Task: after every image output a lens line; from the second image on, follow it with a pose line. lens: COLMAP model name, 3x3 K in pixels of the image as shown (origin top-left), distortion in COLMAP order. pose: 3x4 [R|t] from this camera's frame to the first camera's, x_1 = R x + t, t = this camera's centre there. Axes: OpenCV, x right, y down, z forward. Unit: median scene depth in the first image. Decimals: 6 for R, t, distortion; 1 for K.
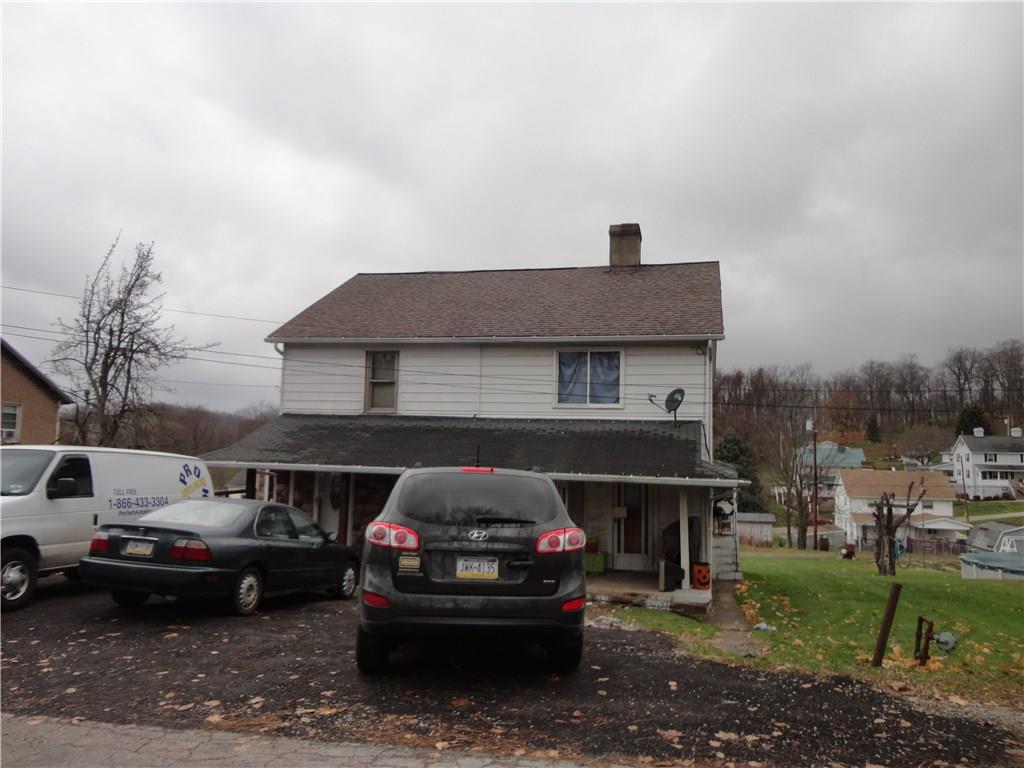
lens RADIAL K [[761.7, 0, 512.4], [0, 761.7, 381.9], [0, 0, 1]] dist [-0.017859, 0.015268]
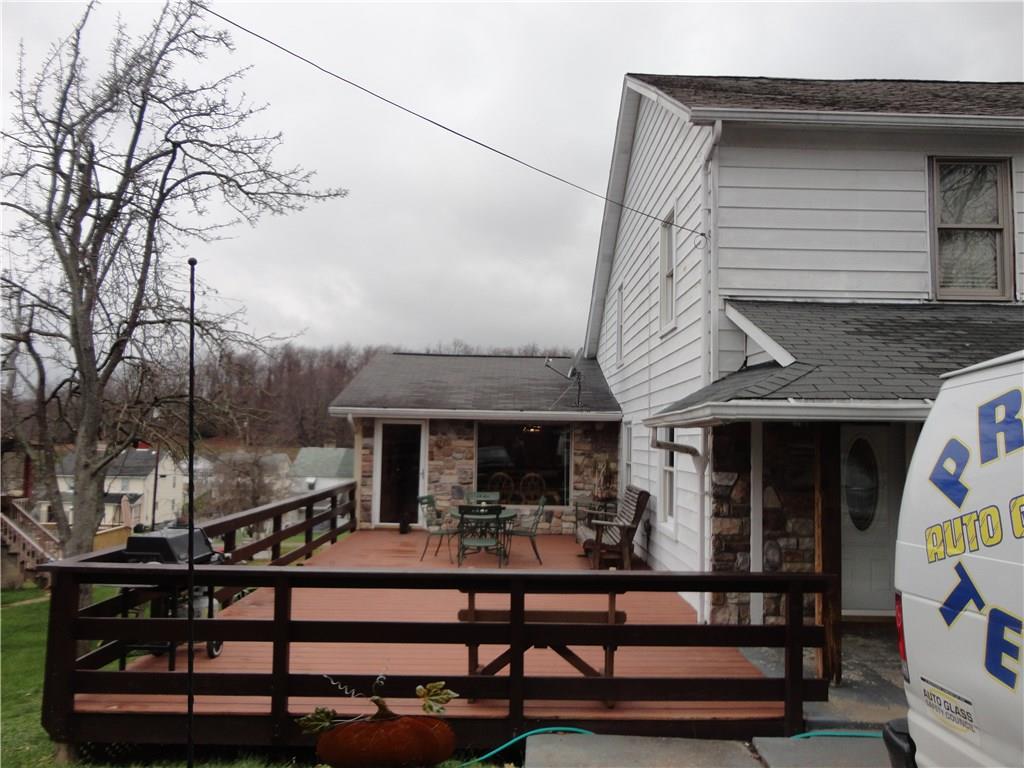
lens RADIAL K [[761.7, 0, 513.2], [0, 761.7, 386.4], [0, 0, 1]] dist [-0.017859, 0.015268]
pose [[0.971169, 0.004534, 0.238351, -0.514789], [-0.011640, 0.999528, 0.028417, 0.078755], [-0.238110, -0.030372, 0.970763, 0.635897]]
